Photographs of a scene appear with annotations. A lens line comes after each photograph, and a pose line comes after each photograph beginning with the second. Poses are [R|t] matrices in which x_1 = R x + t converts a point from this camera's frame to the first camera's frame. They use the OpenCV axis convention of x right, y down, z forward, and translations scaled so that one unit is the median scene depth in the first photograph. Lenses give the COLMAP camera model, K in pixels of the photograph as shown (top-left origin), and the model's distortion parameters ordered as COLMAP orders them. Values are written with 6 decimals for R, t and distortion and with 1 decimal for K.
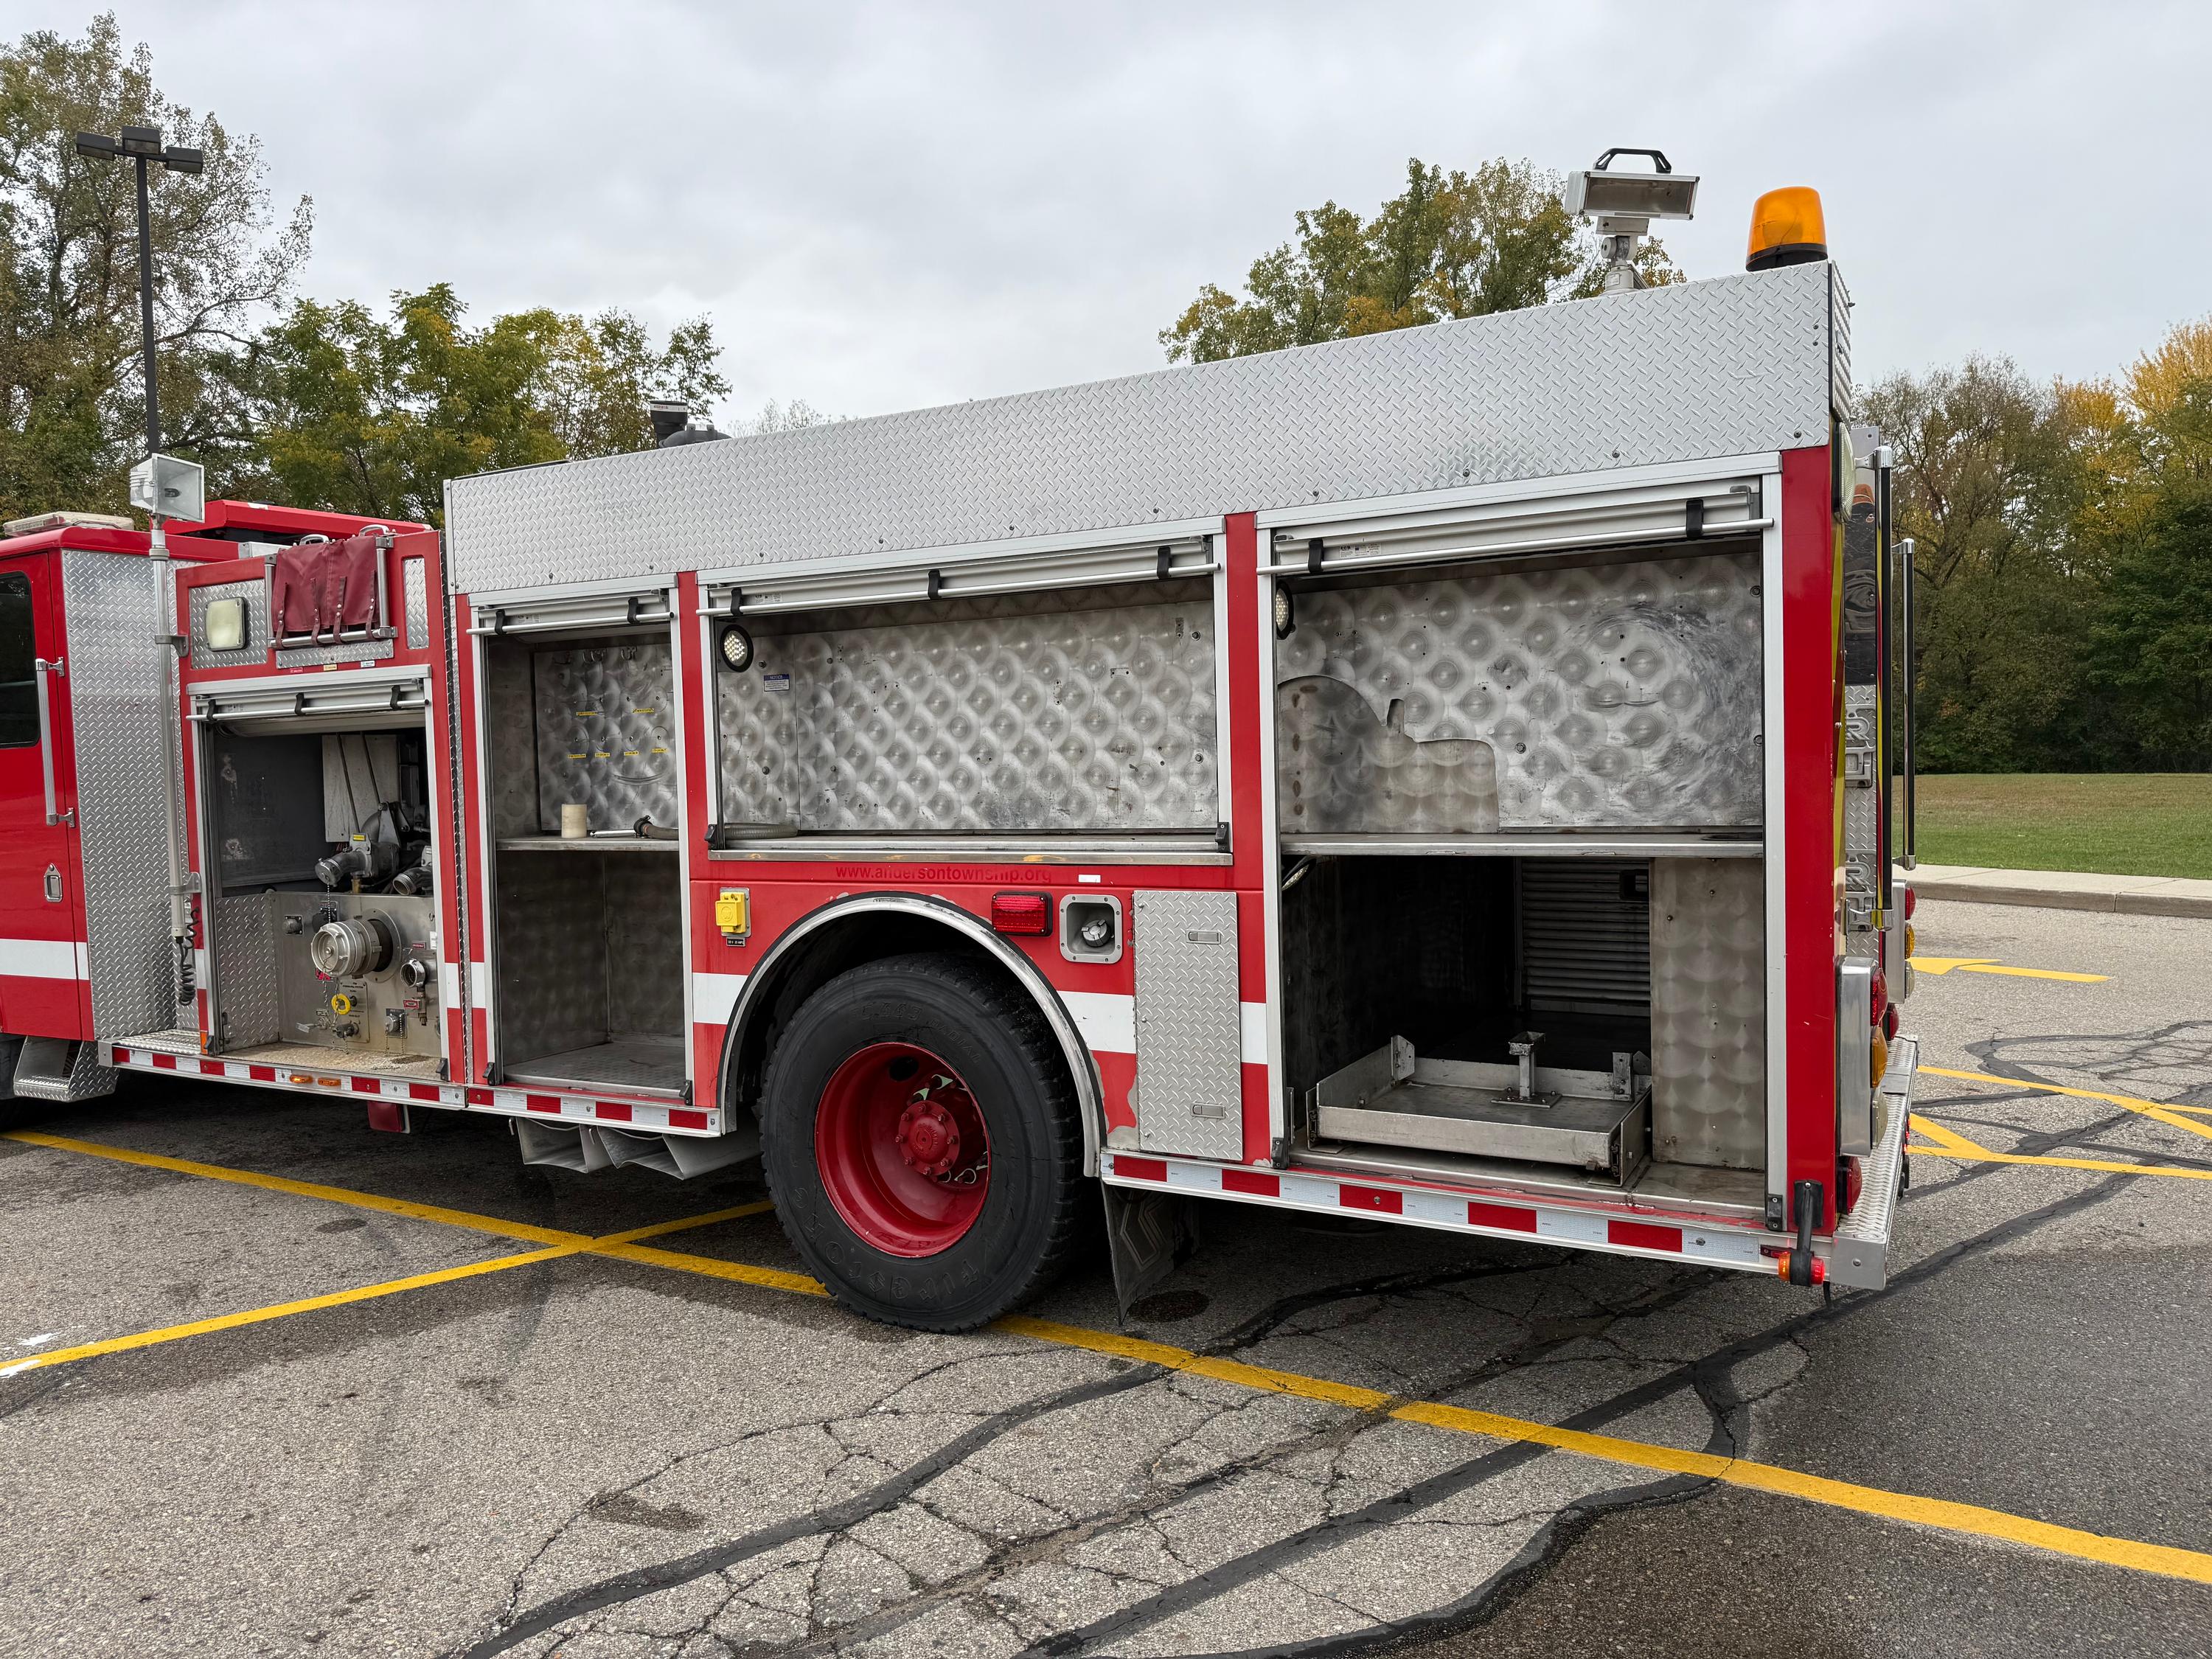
lens RADIAL K [[1549.1, 0, 1099.0], [0, 1549.1, 834.7], [0, 0, 1]] dist [0.064015, -0.080088]
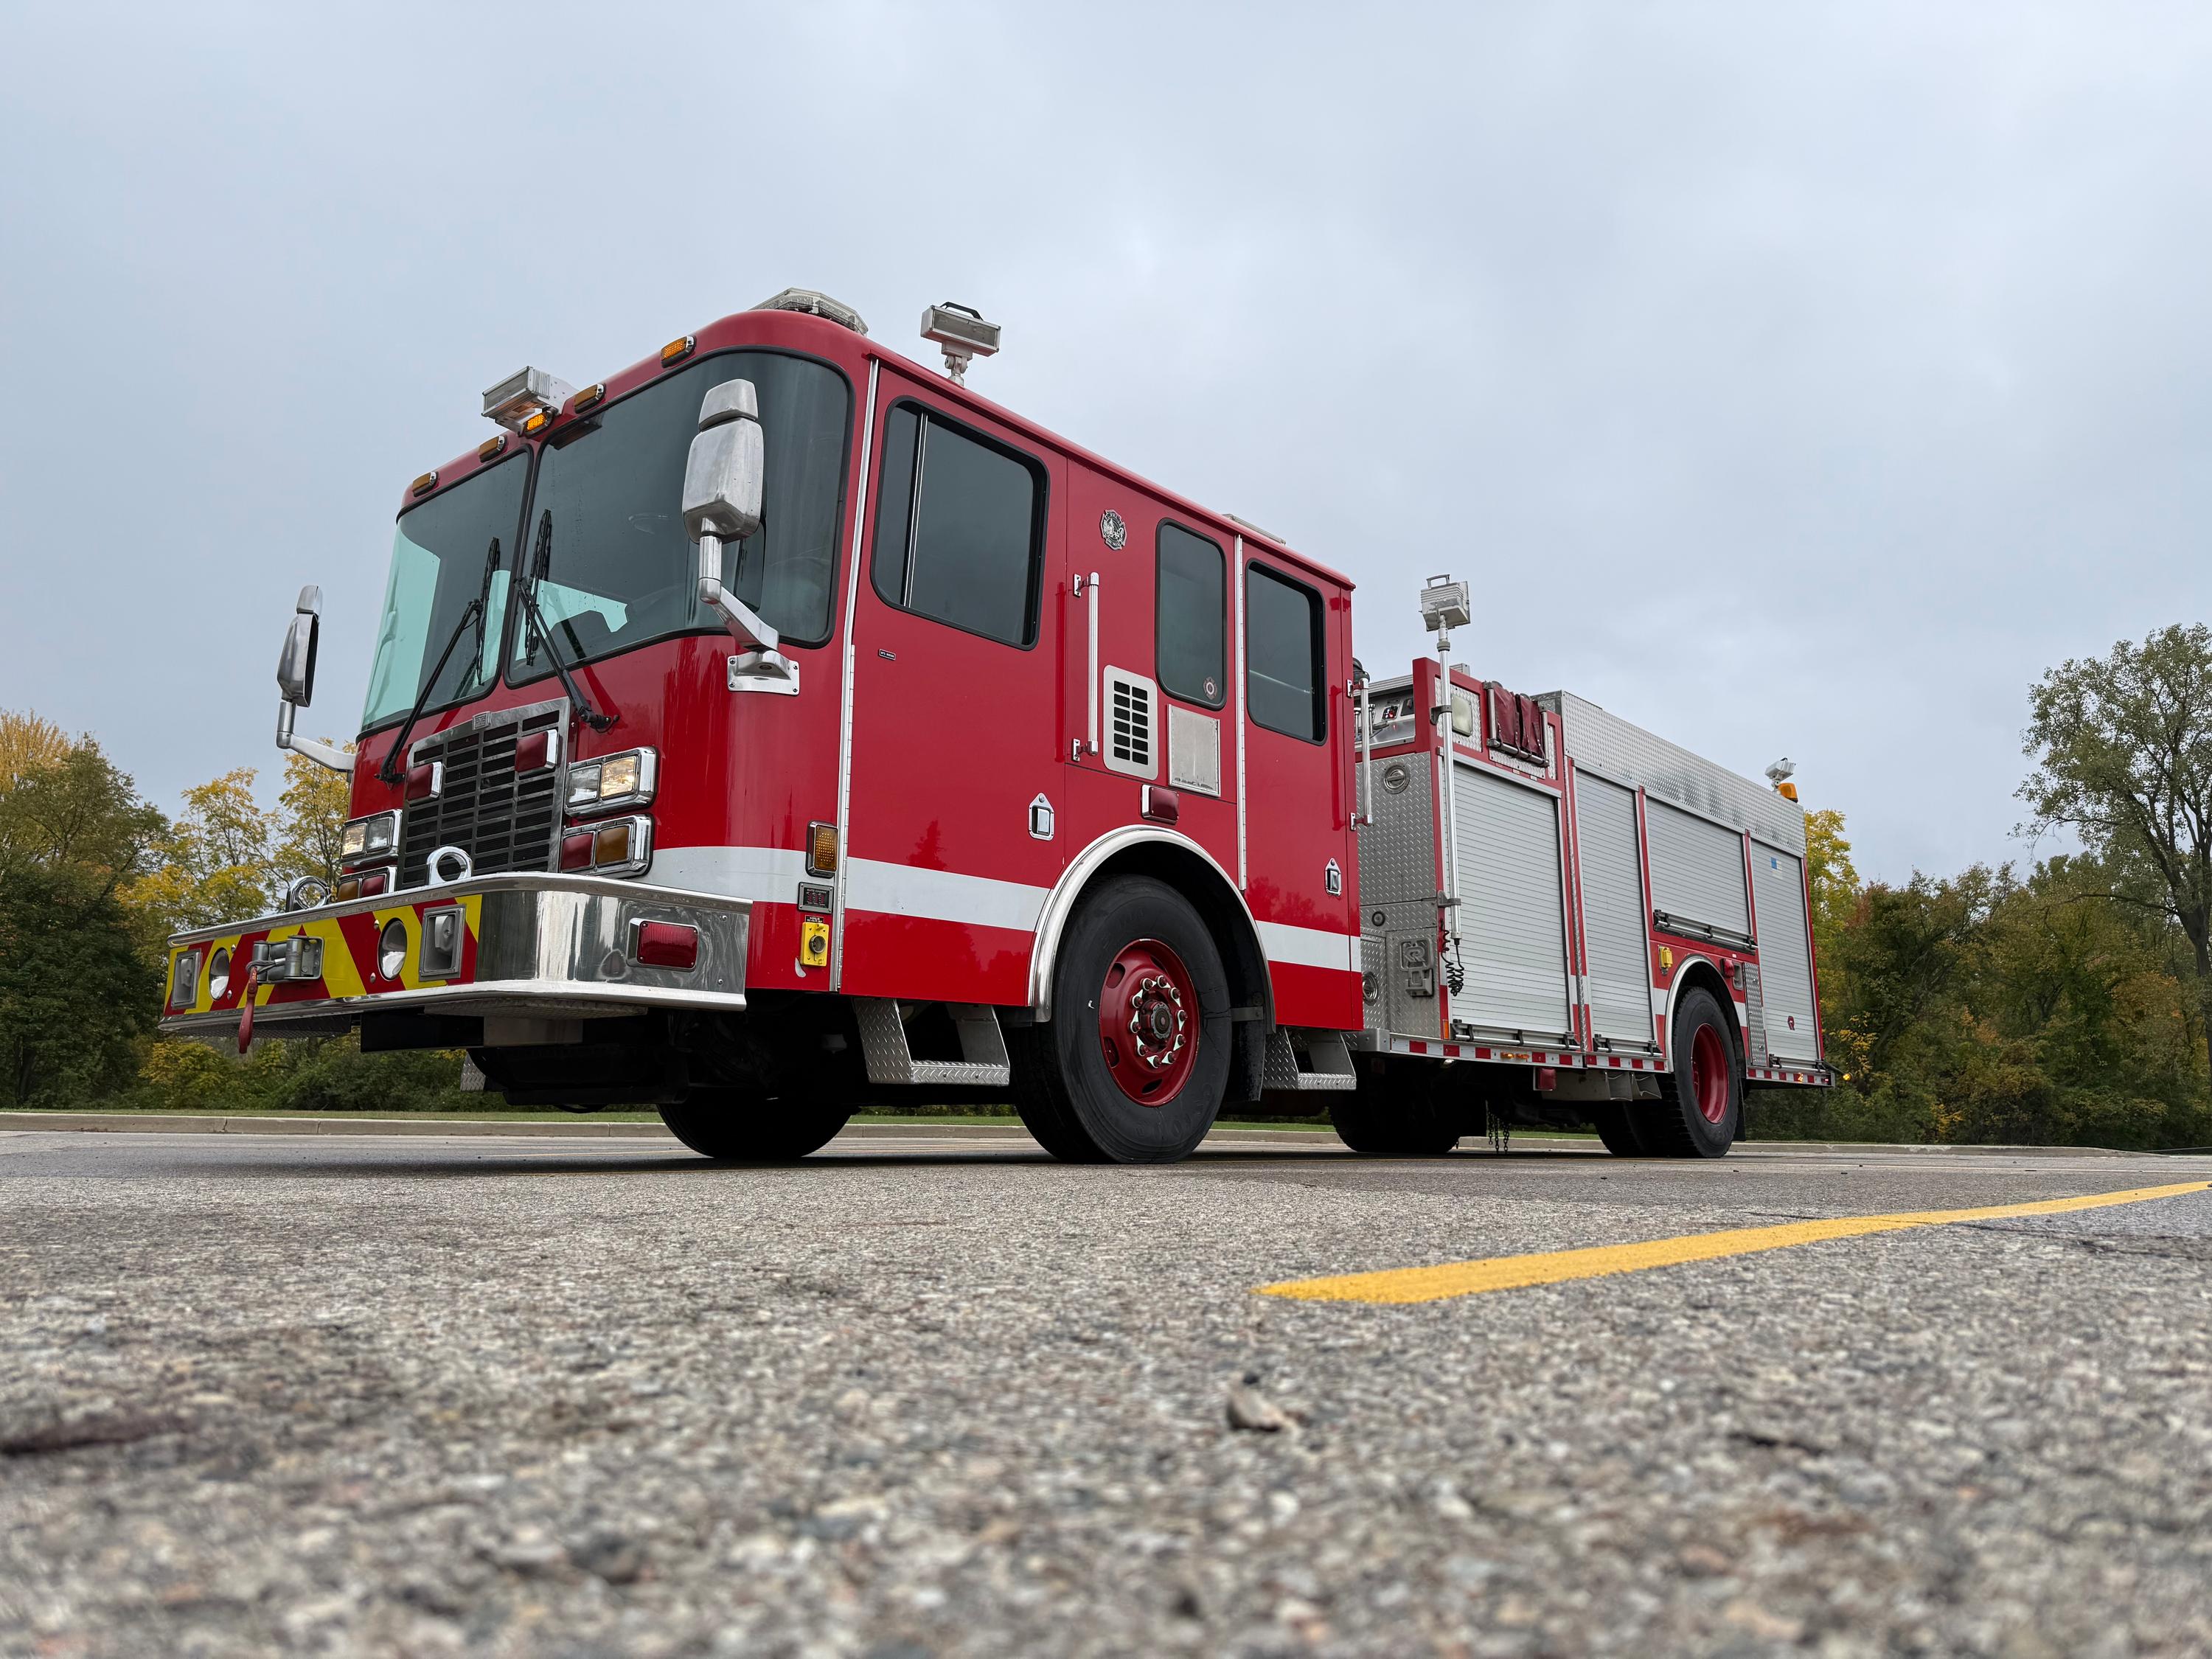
lens RADIAL K [[1549.1, 0, 1122.2], [0, 1549.1, 808.9], [0, 0, 1]] dist [0.064015, -0.080088]
pose [[0.193731, 0.225456, 0.954797, -1.497131], [0.044361, 0.970227, -0.238100, 0.199783], [-0.980051, 0.088483, 0.177962, 0.842272]]
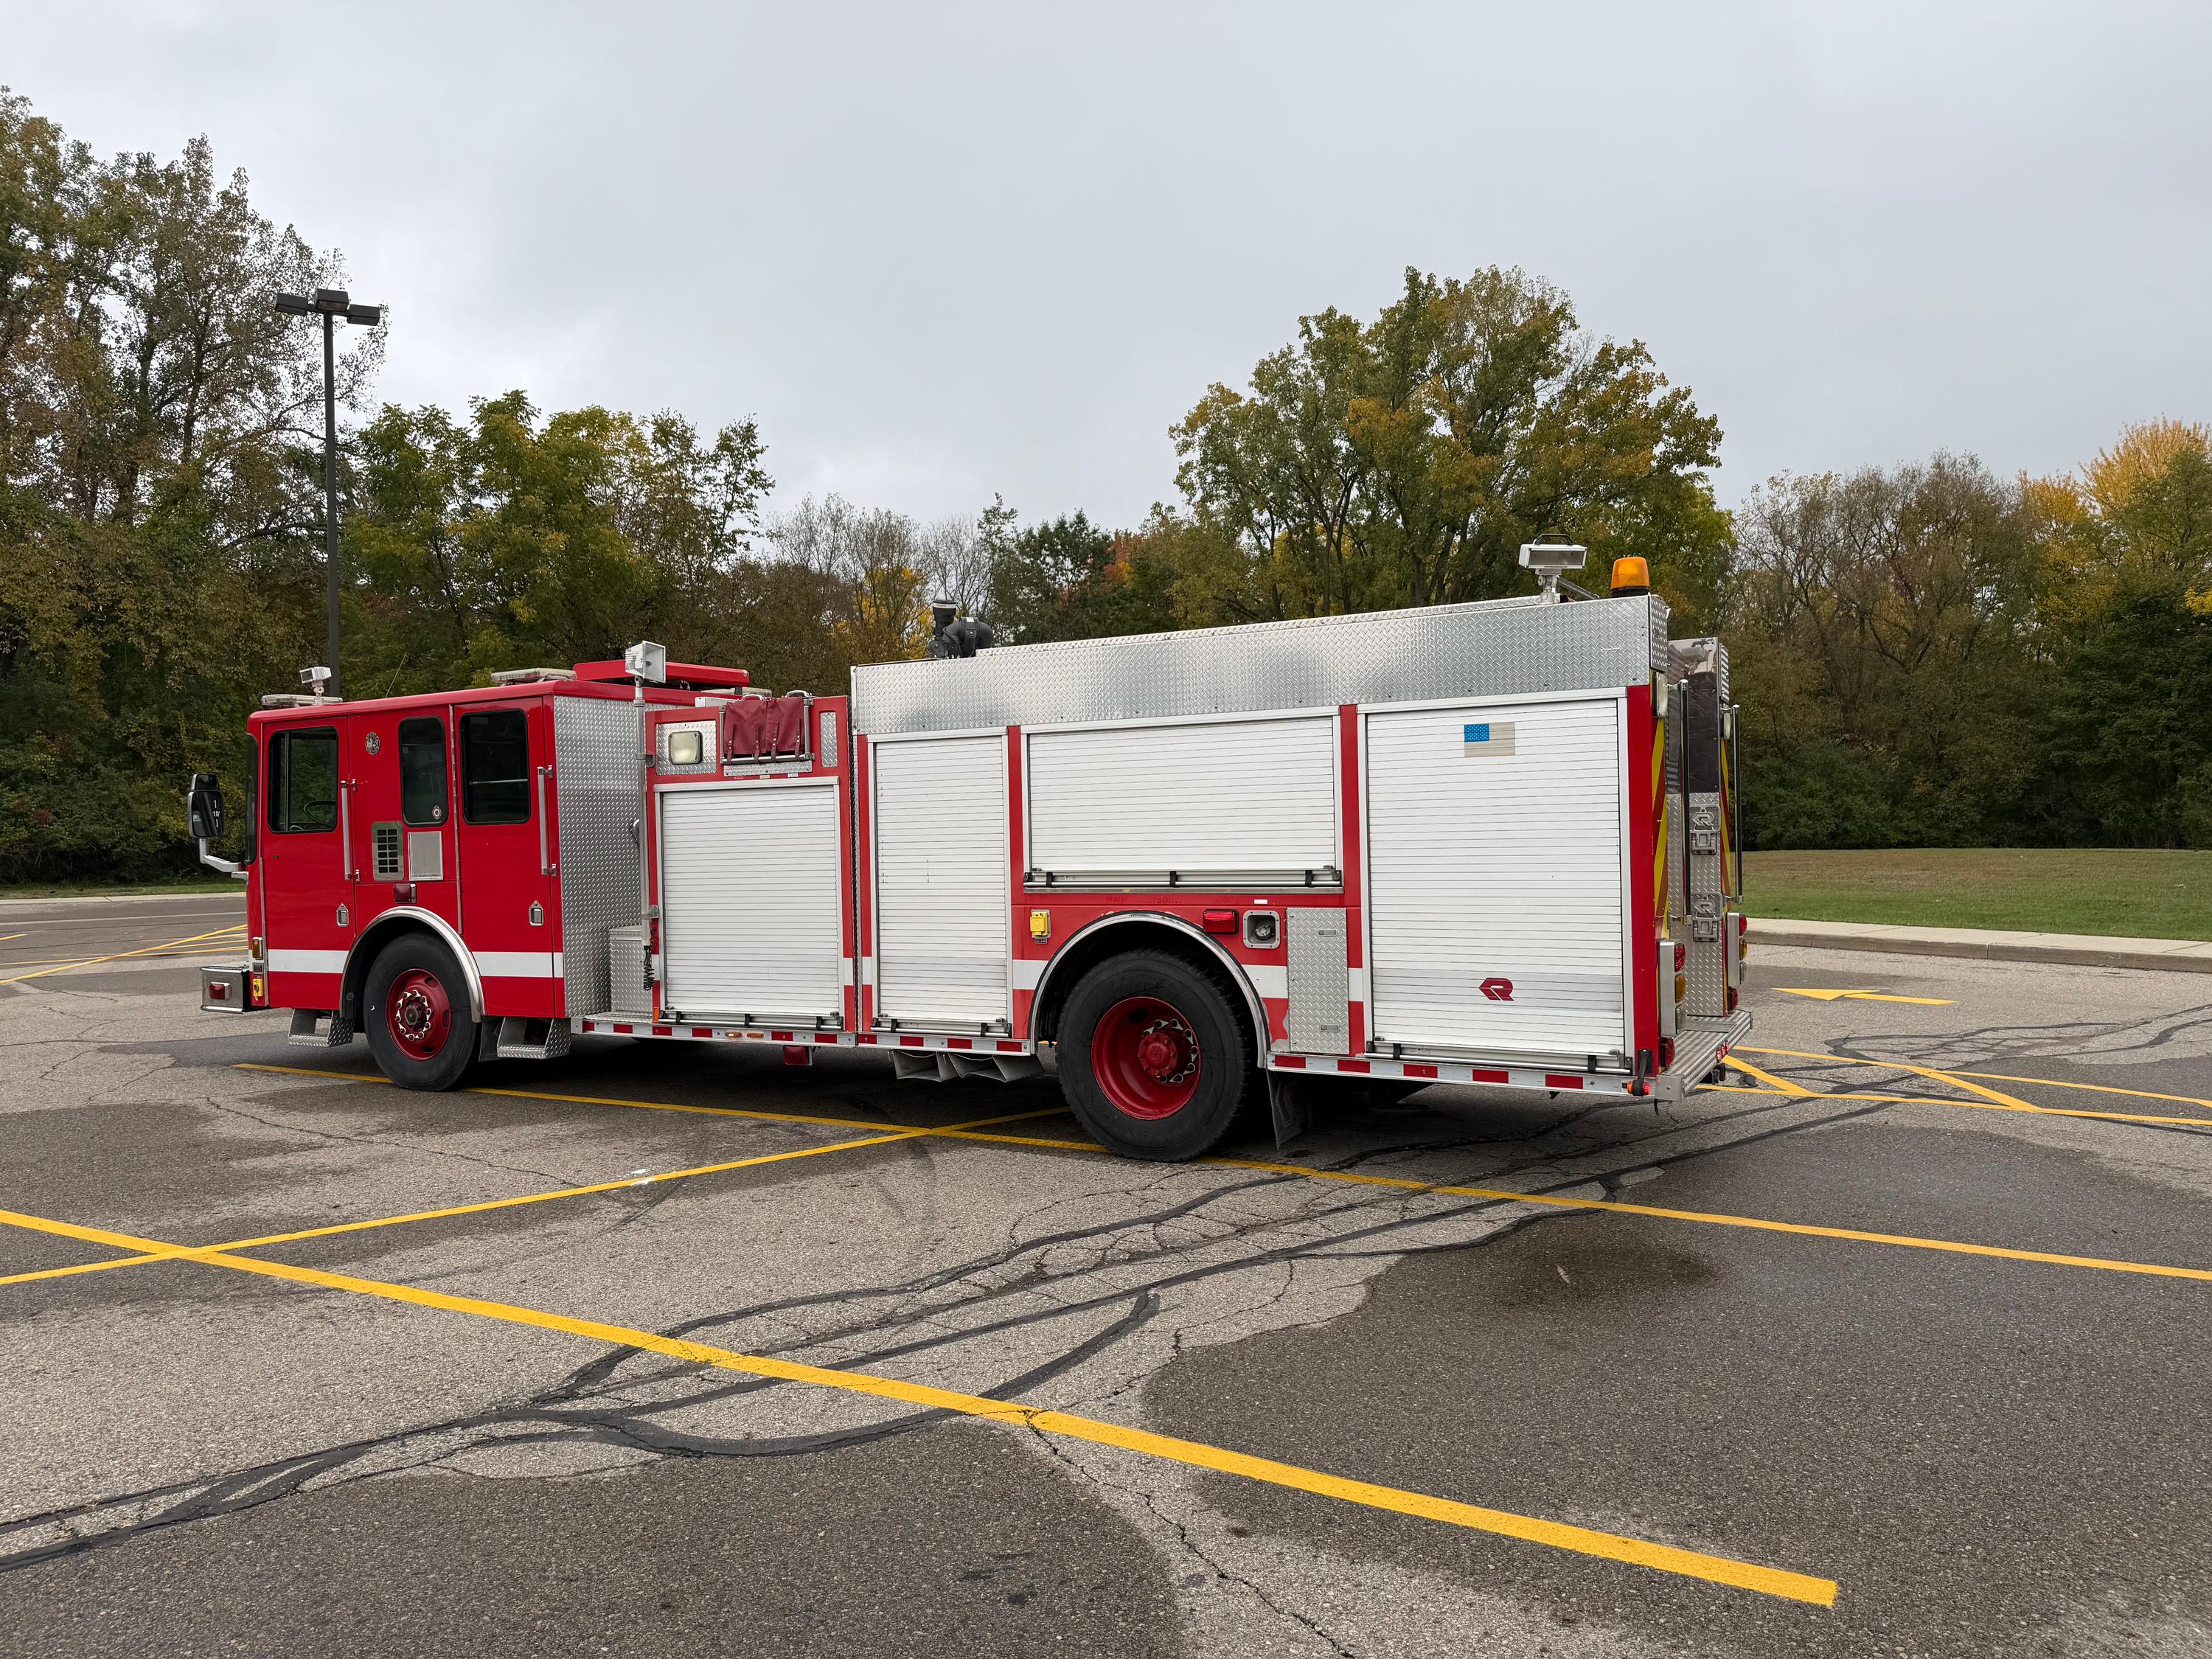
lens RADIAL K [[1549.1, 0, 1100.7], [0, 1549.1, 842.7], [0, 0, 1]] dist [0.064015, -0.080088]
pose [[0.999988, 0.003904, 0.002992, -0.111857], [-0.003780, 0.999175, -0.040447, 0.018786], [-0.003148, 0.040435, 0.999177, -0.454016]]
